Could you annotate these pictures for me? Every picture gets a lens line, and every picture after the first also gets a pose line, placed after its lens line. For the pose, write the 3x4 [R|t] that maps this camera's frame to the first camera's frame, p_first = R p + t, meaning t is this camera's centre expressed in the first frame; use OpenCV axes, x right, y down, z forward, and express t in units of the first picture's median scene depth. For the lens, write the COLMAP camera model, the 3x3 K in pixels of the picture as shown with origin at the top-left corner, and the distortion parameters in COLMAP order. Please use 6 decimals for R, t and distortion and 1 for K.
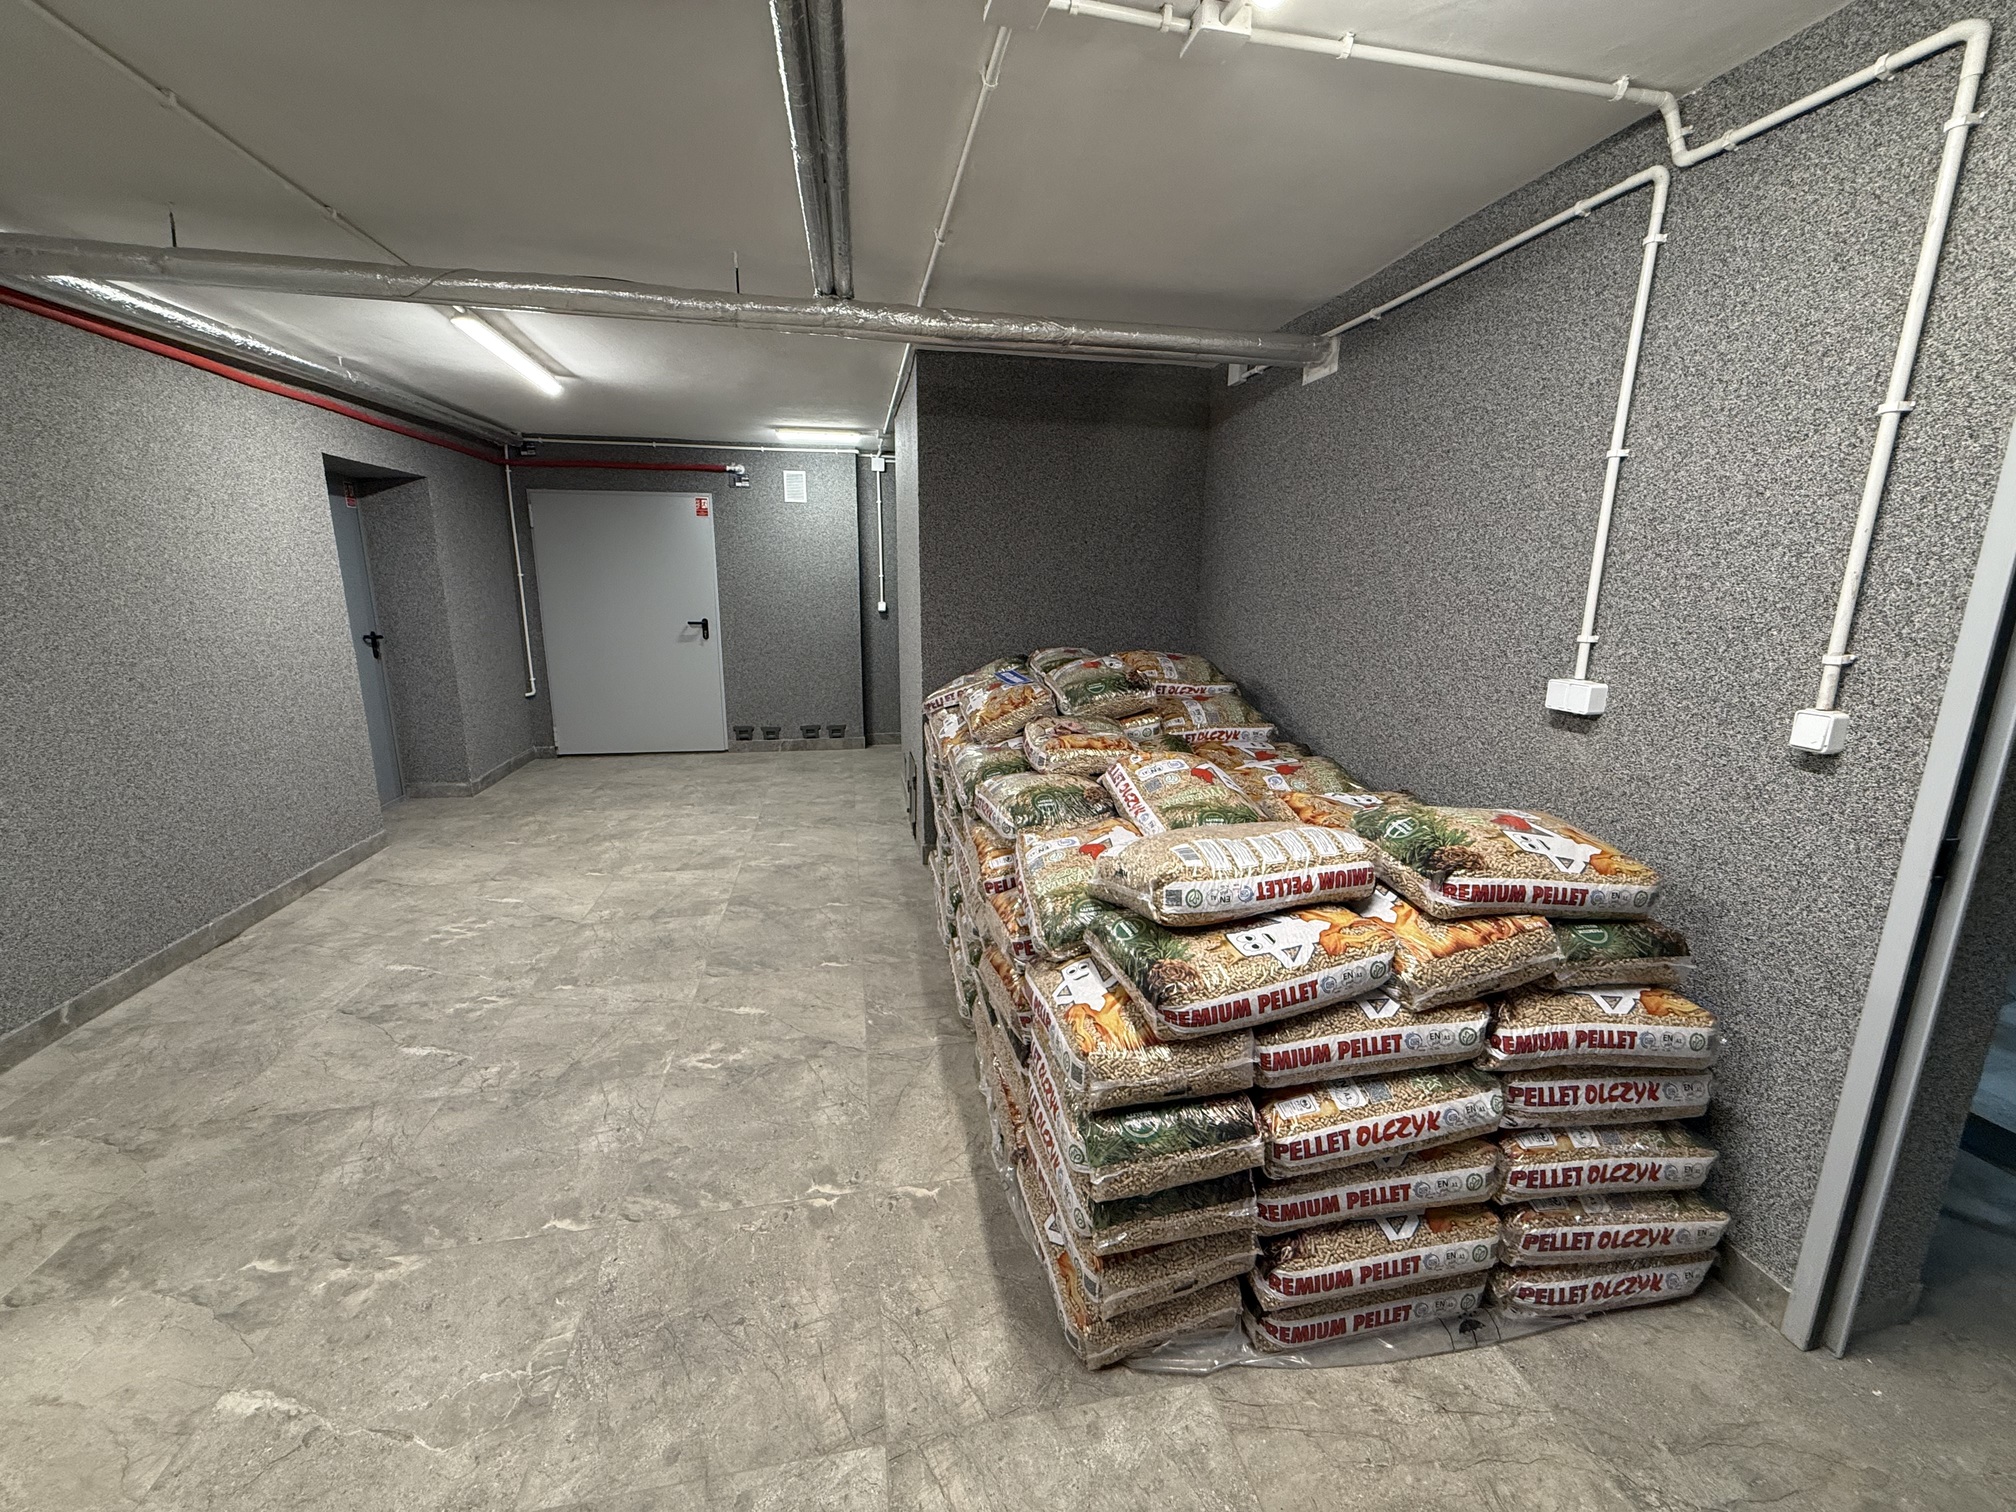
lens RADIAL K [[795.8, 0, 1007.6], [0, 795.8, 754.3], [0, 0, 1]] dist [0.000536, 0.000103]
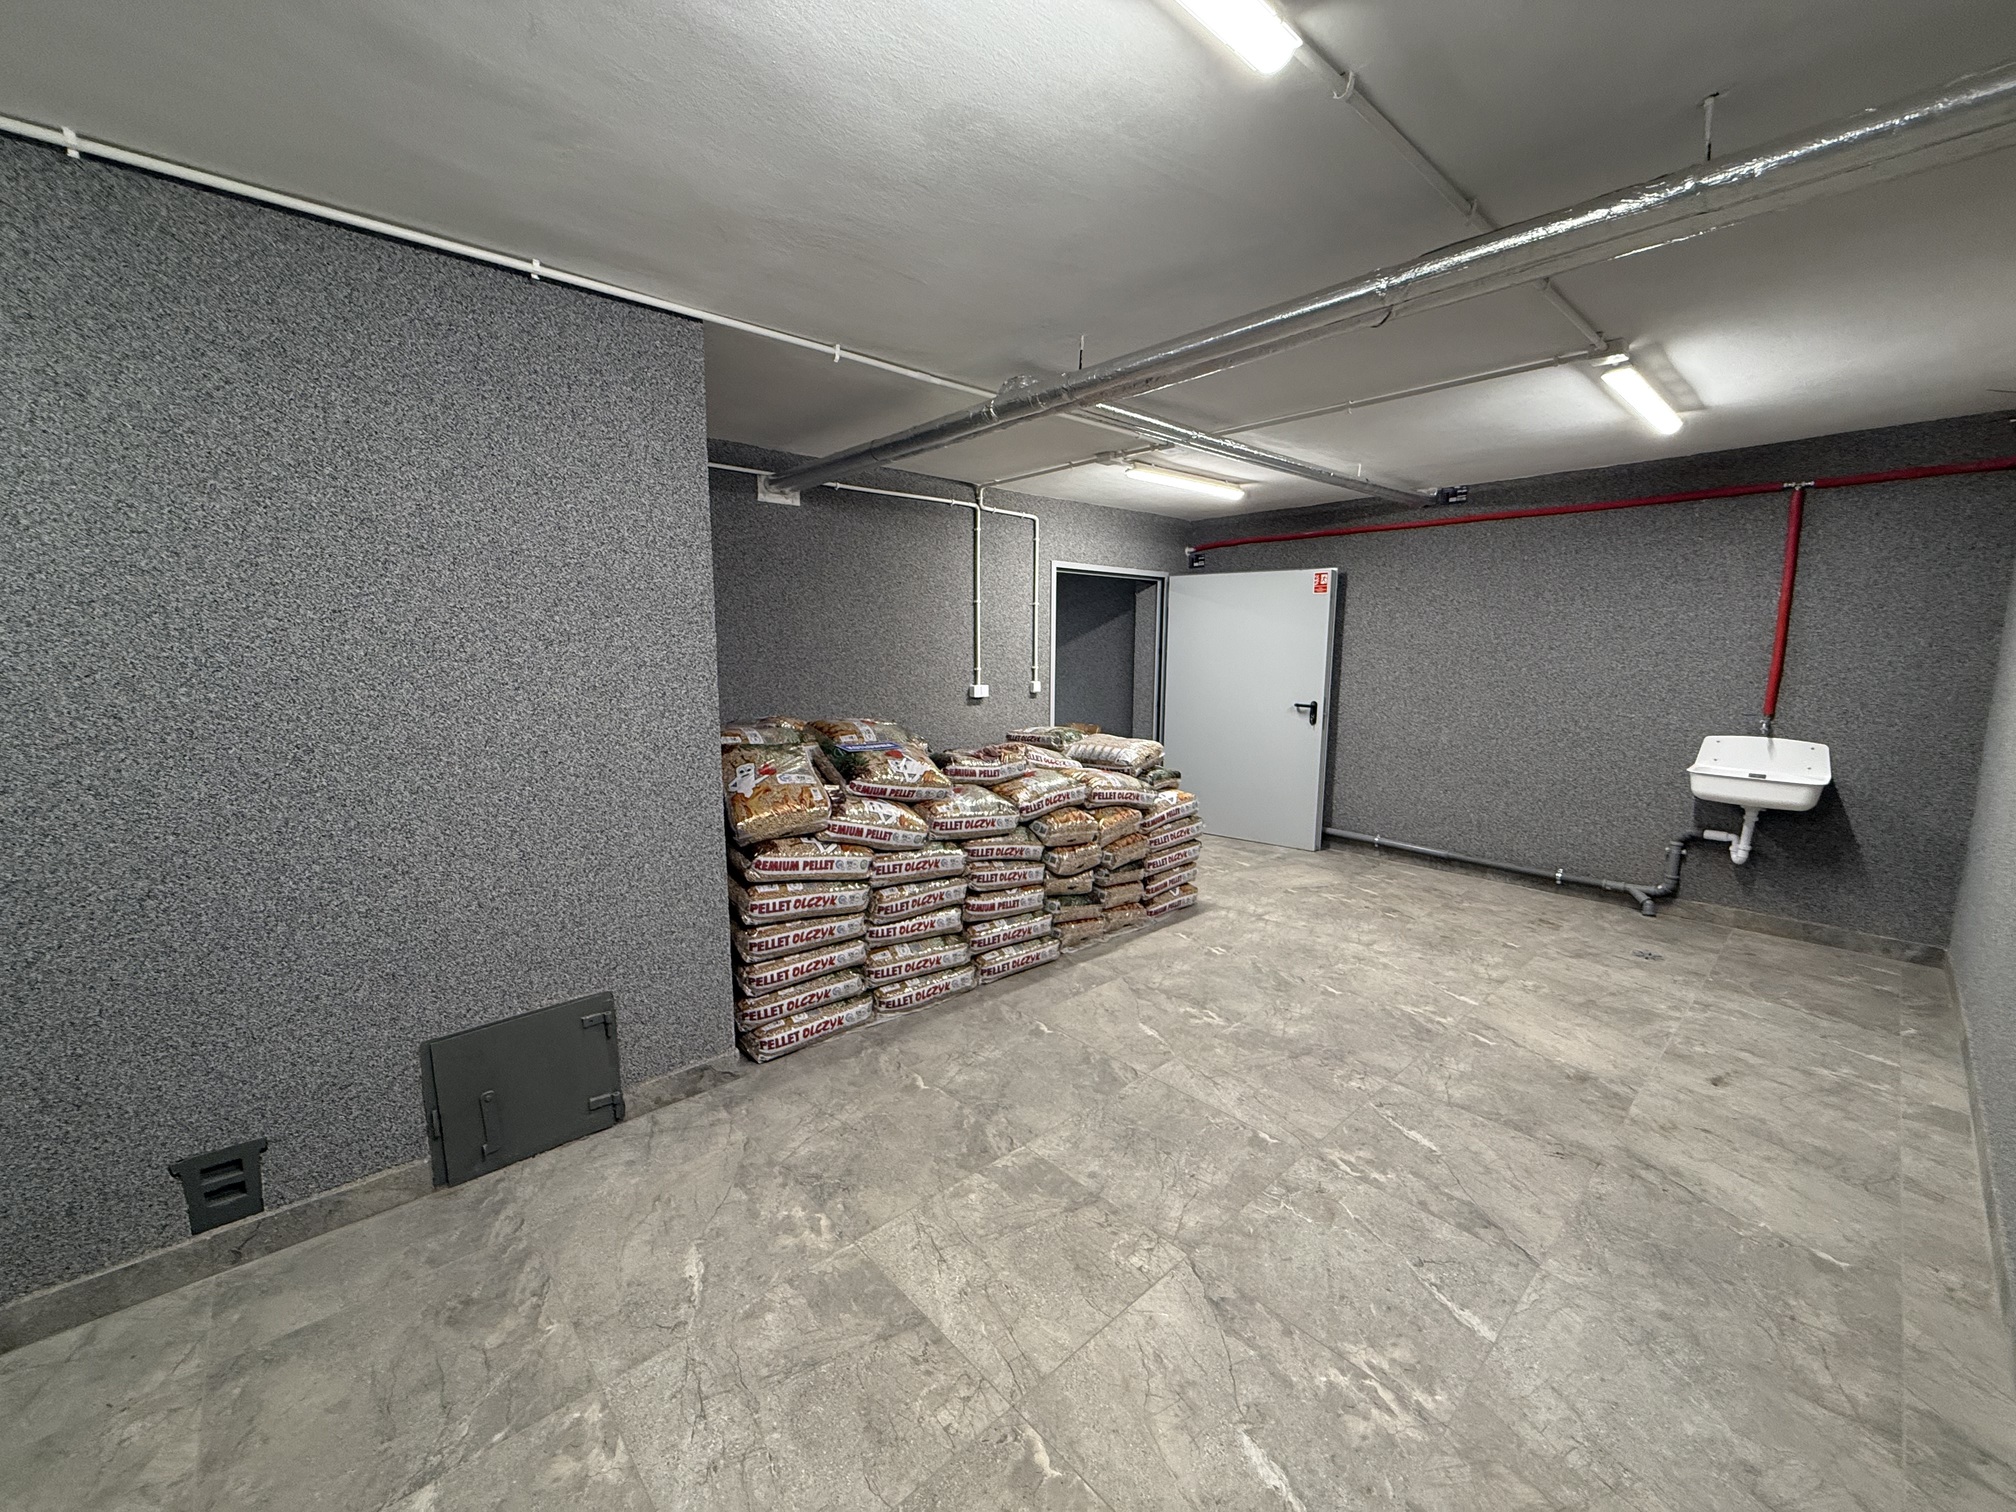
lens RADIAL K [[795.8, 0, 1007.6], [0, 795.8, 754.3], [0, 0, 1]] dist [0.000536, 0.000103]
pose [[-0.513858, -0.125924, 0.848583, -1.221936], [0.180531, 0.951145, 0.250464, -0.398838], [-0.838665, 0.281898, -0.466020, 1.708856]]
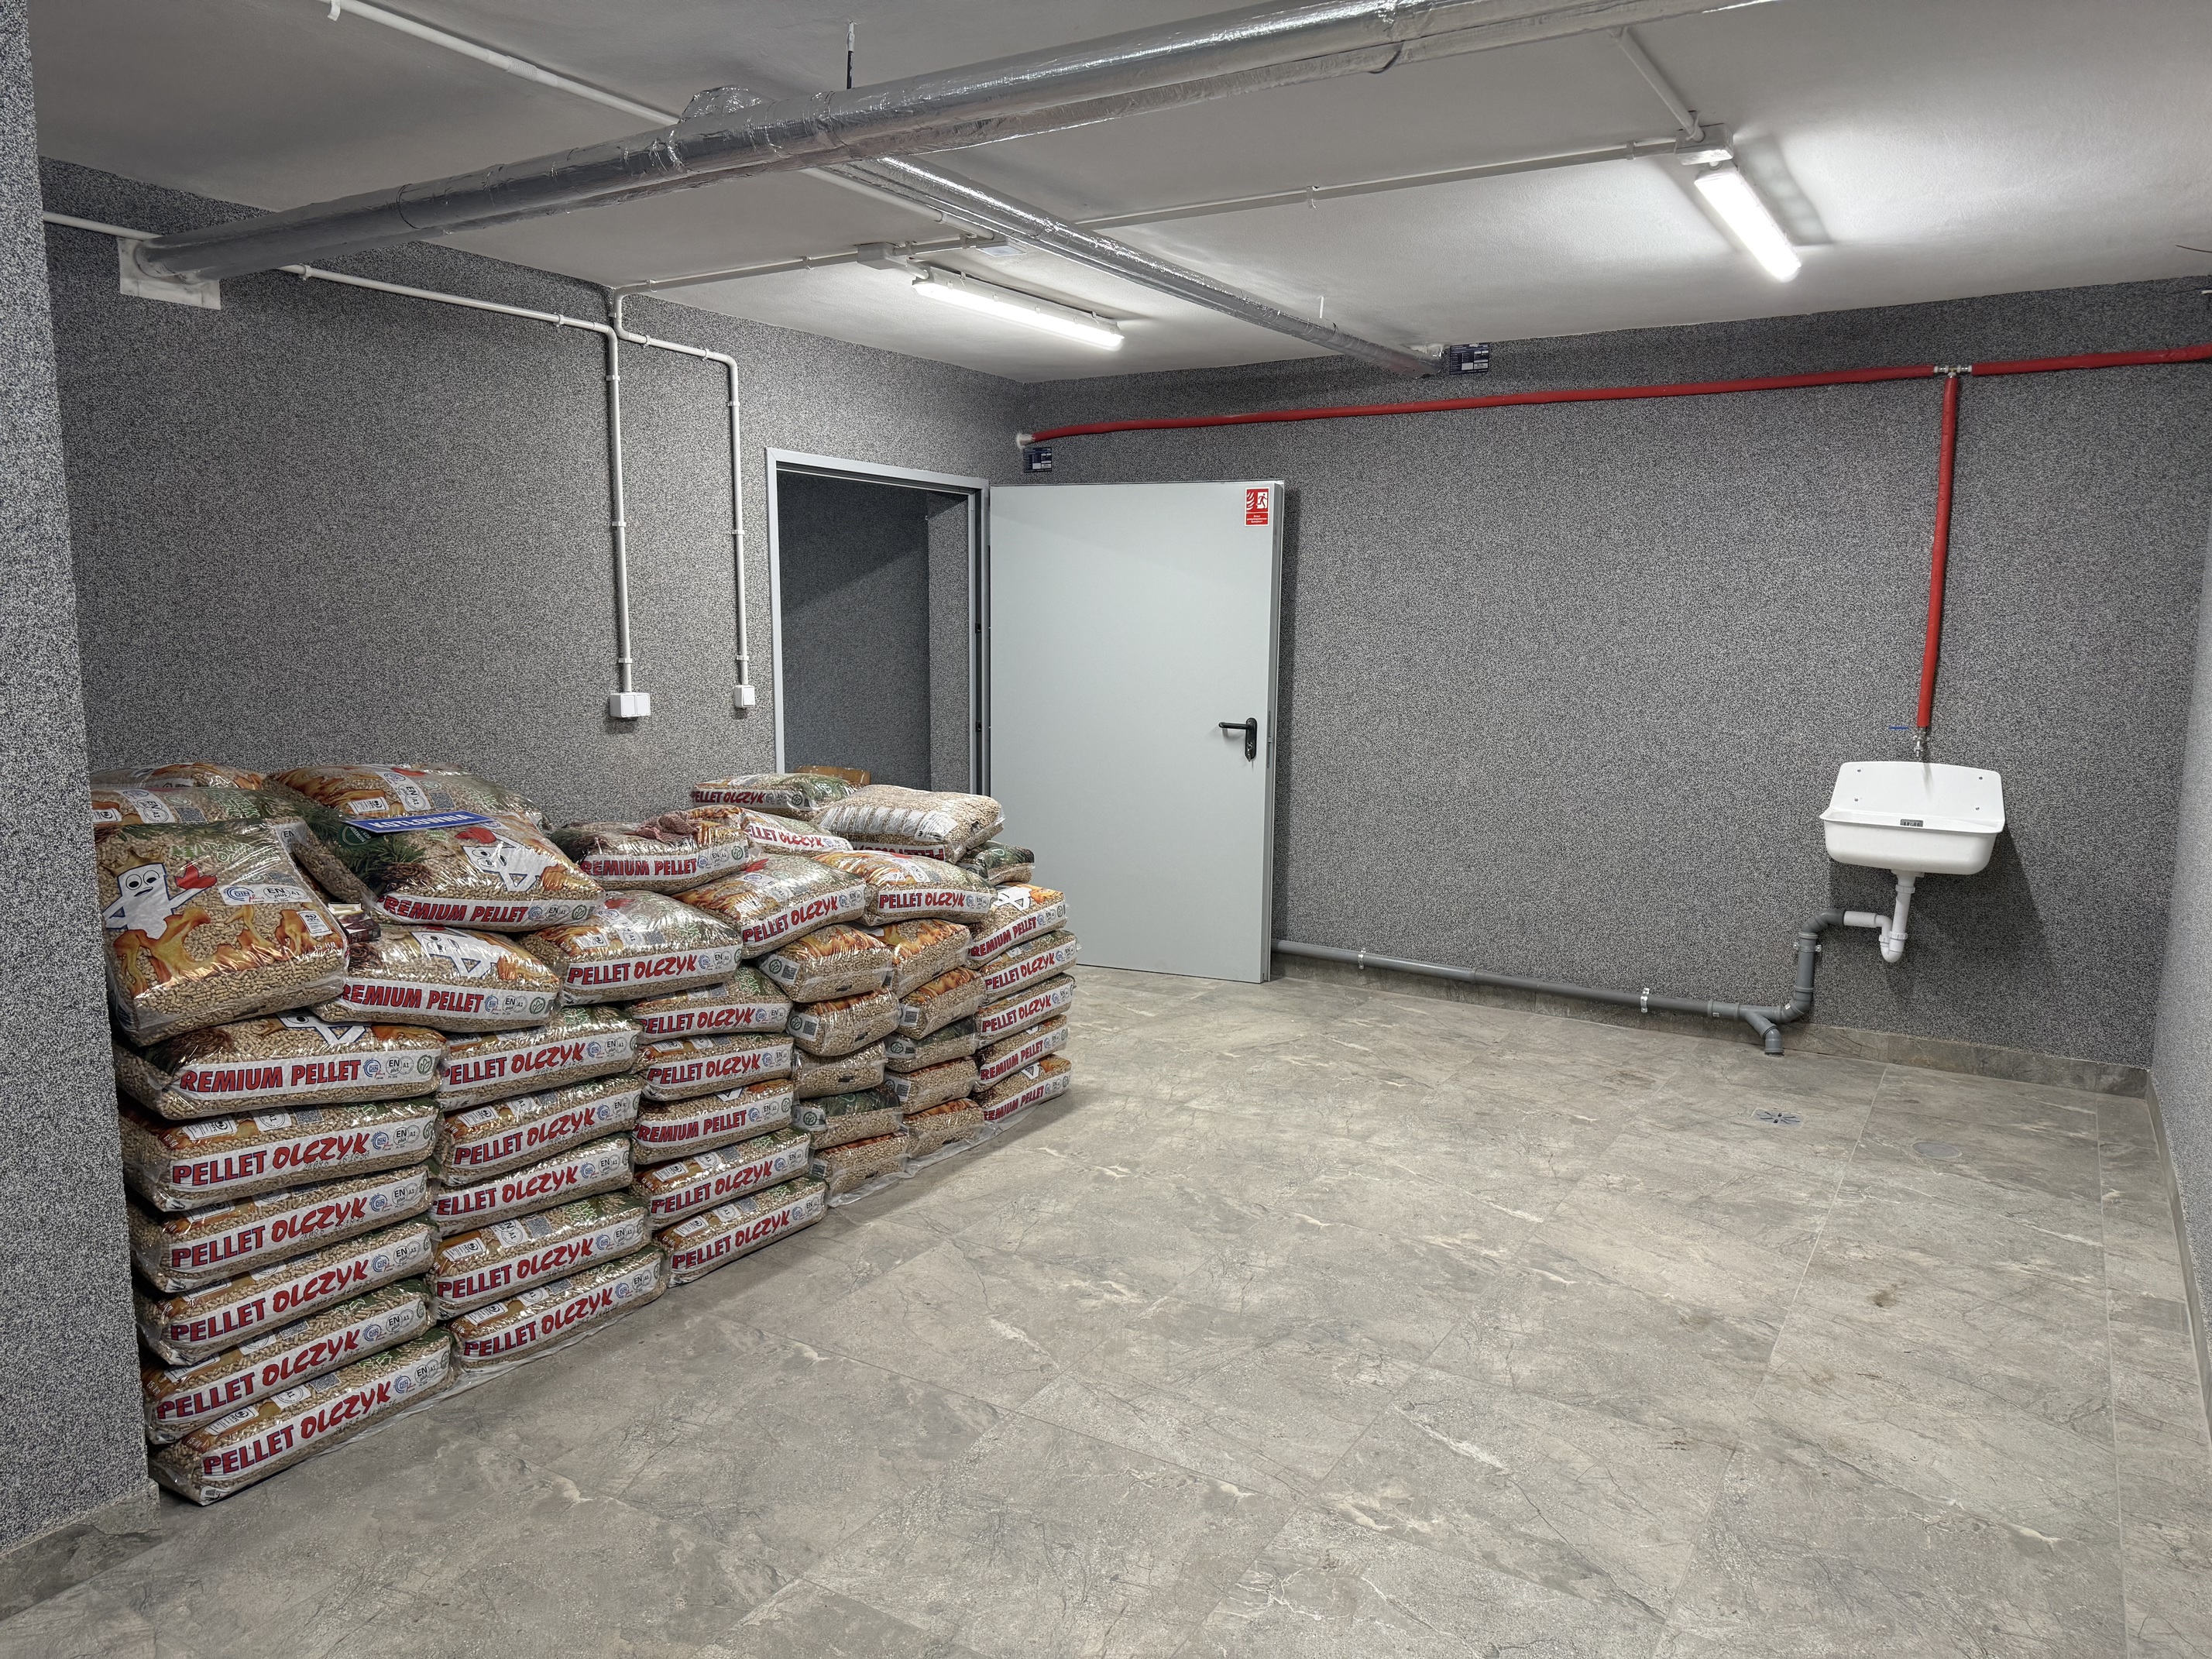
lens RADIAL K [[1550.5, 0, 1106.0], [0, 1550.5, 829.5], [0, 0, 1]] dist [0.034180, -0.035256]
pose [[-0.736447, -0.106447, 0.668068, -1.222737], [0.134057, 0.944995, 0.298349, -0.414232], [-0.663080, 0.309278, -0.681669, 1.770046]]
